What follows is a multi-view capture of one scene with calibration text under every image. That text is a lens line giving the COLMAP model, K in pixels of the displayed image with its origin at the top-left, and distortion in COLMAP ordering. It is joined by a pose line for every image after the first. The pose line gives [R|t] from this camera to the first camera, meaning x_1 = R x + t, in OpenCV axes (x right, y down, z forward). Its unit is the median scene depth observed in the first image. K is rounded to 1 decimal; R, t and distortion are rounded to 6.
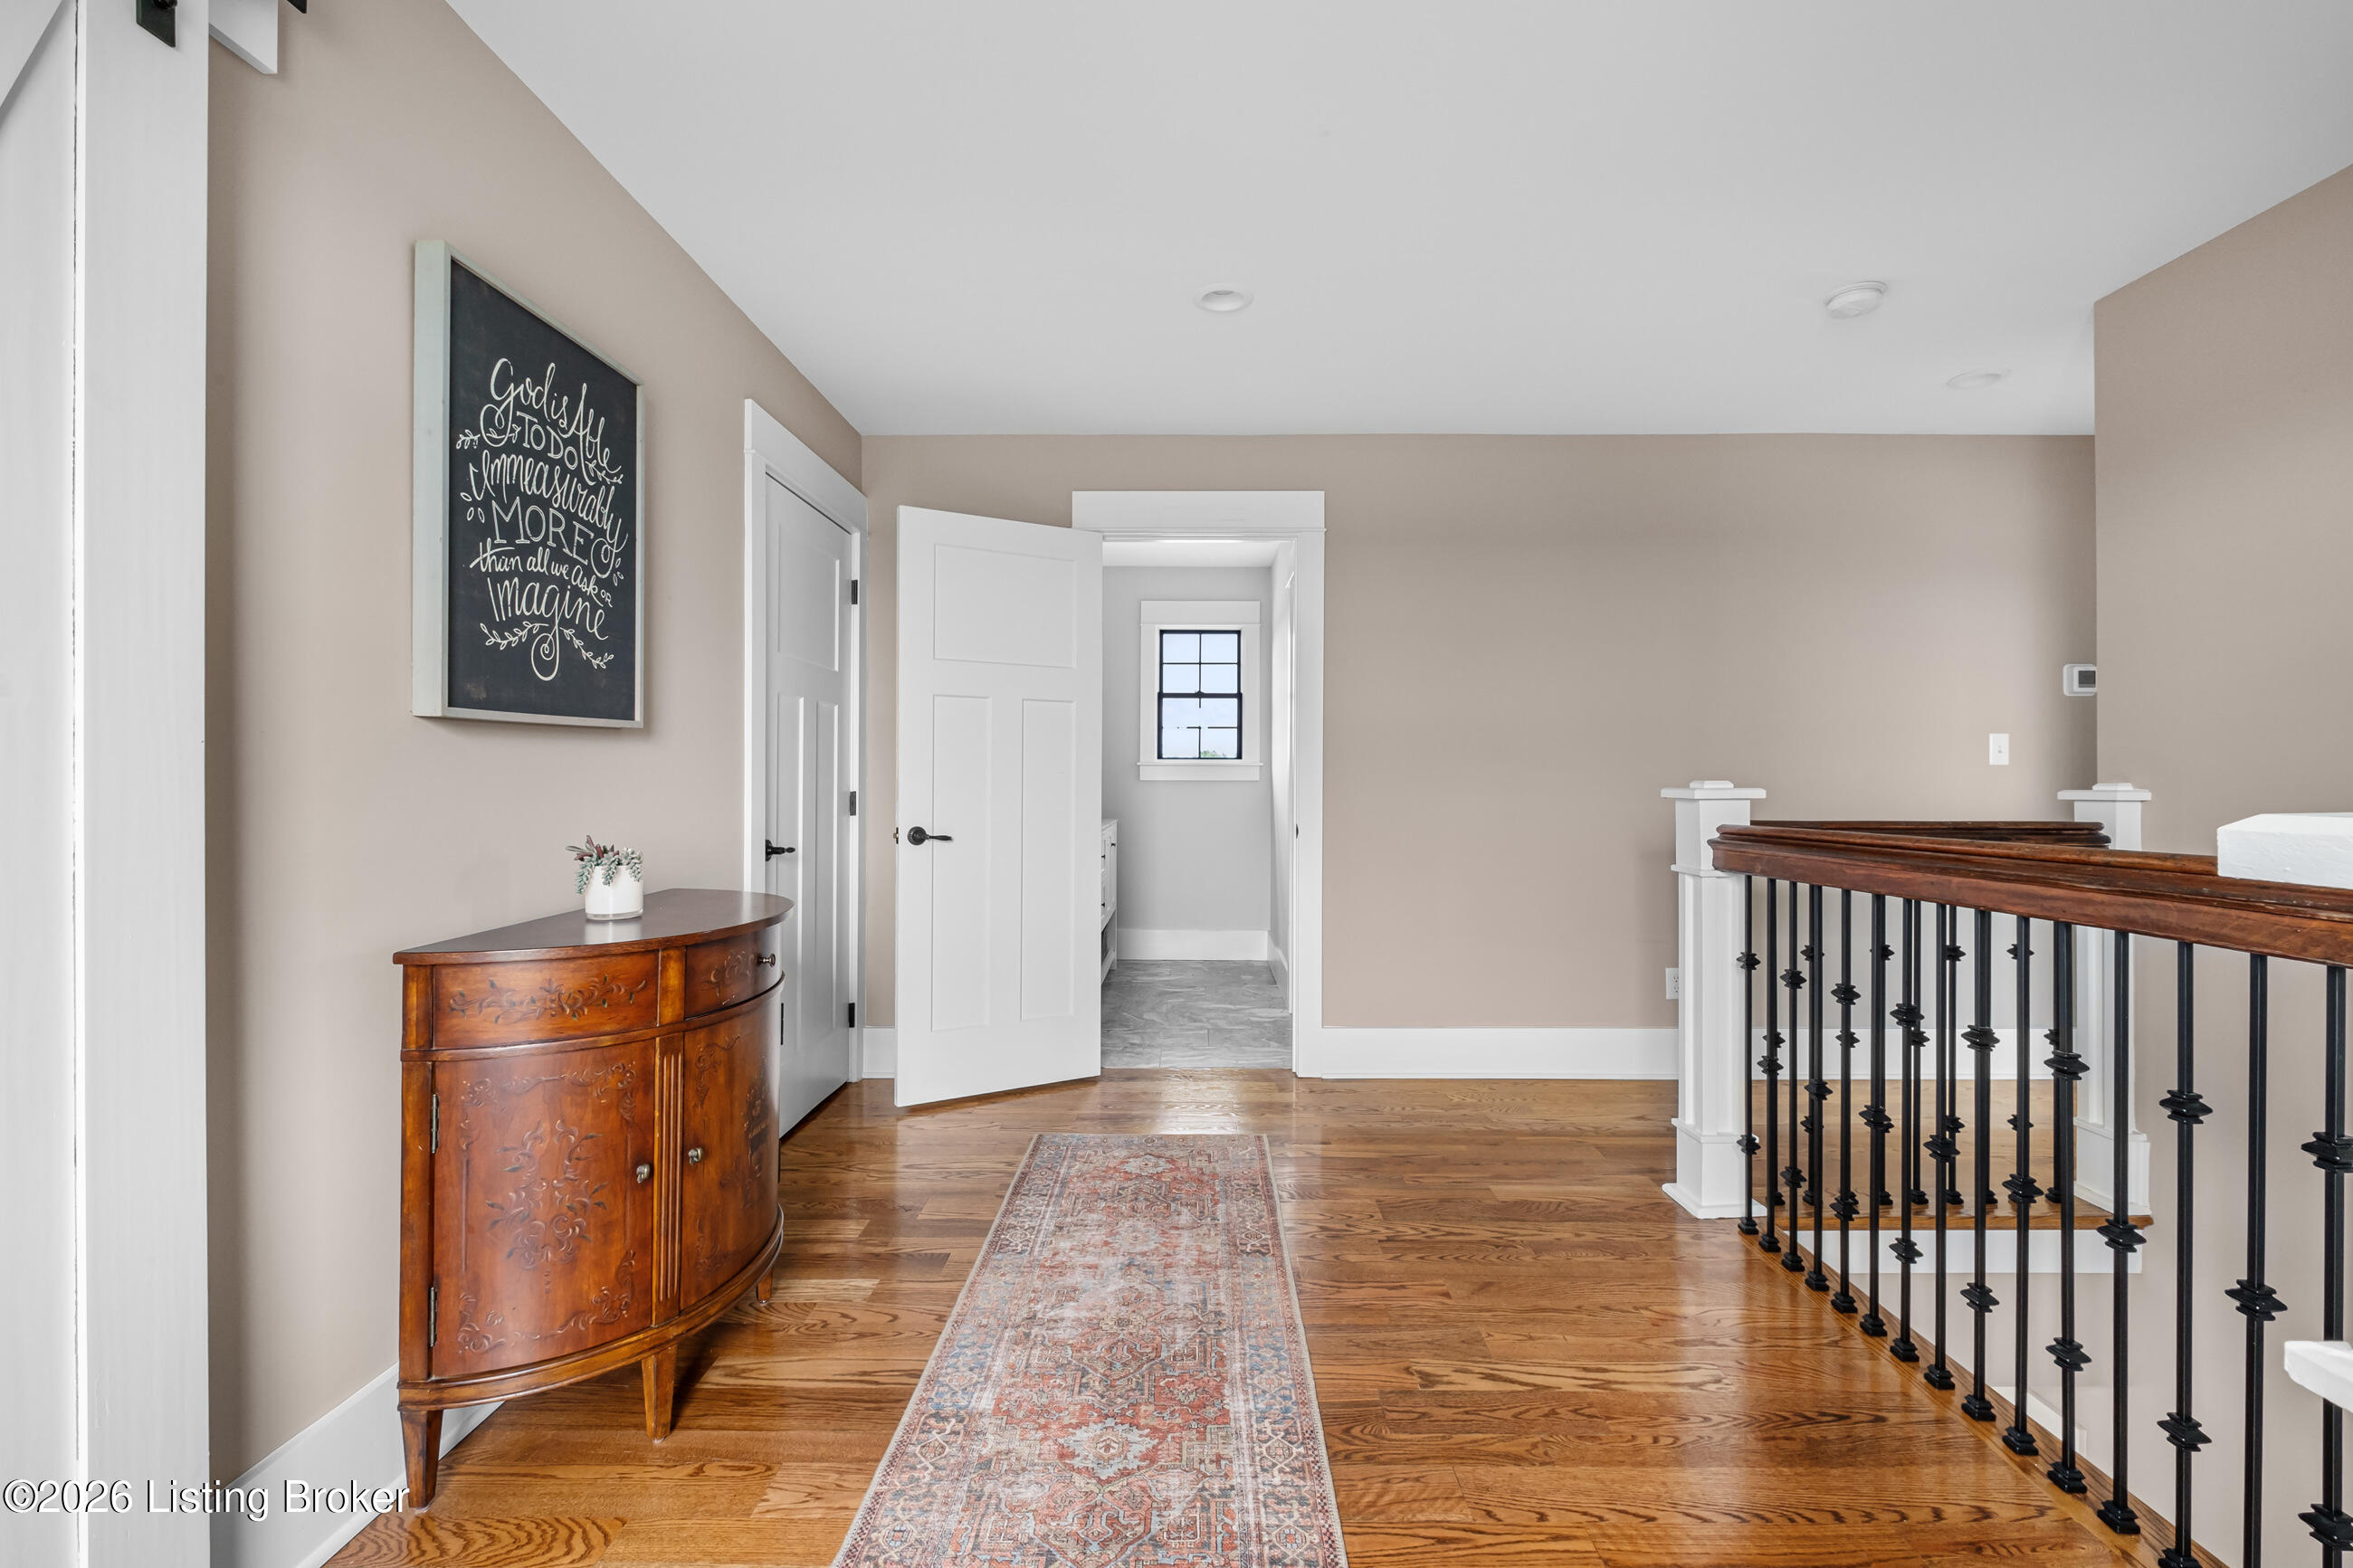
lens RADIAL K [[1020.9, 0, 1179.0], [0, 1020.9, 777.4], [0, 0, 1]] dist [0.003670, -0.004135]
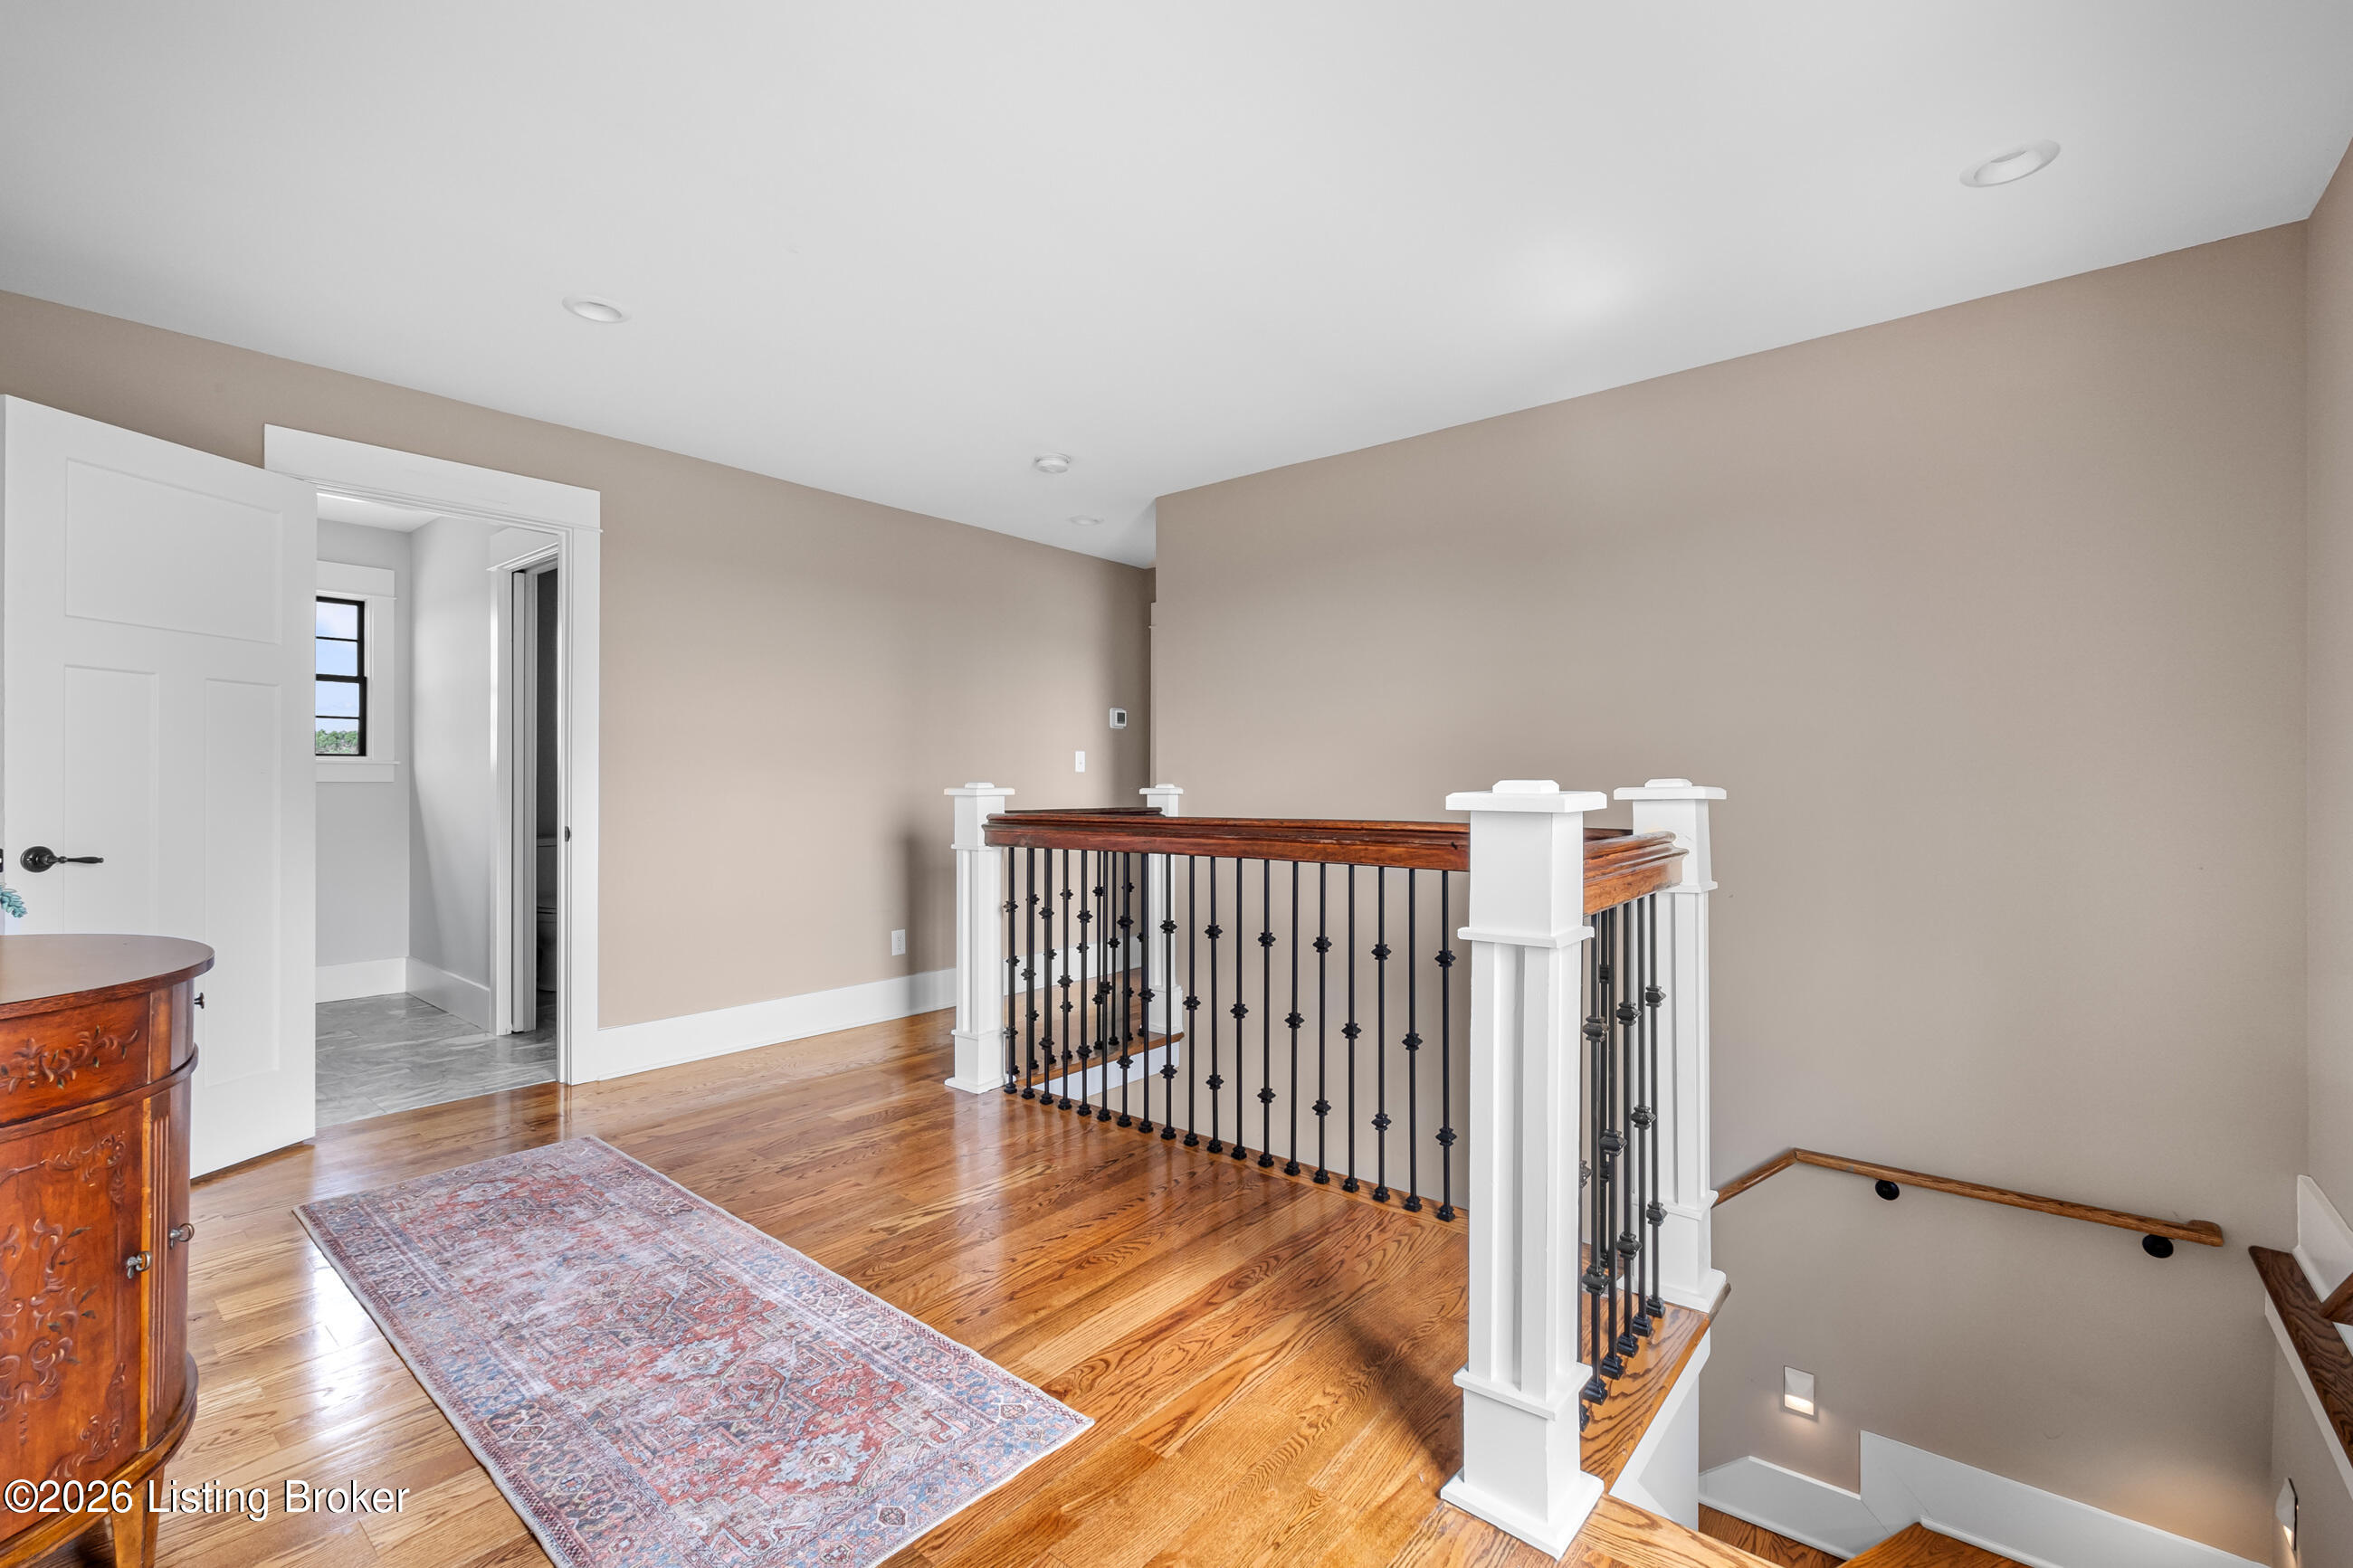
lens RADIAL K [[1020.9, 0, 1170.0], [0, 1020.9, 781.6], [0, 0, 1]] dist [0.003670, -0.004135]
pose [[0.639578, 0.000456, 0.768726, -0.421007], [-0.002930, 0.999994, 0.001845, -0.001692], [-0.768721, -0.003432, 0.639575, -0.103957]]
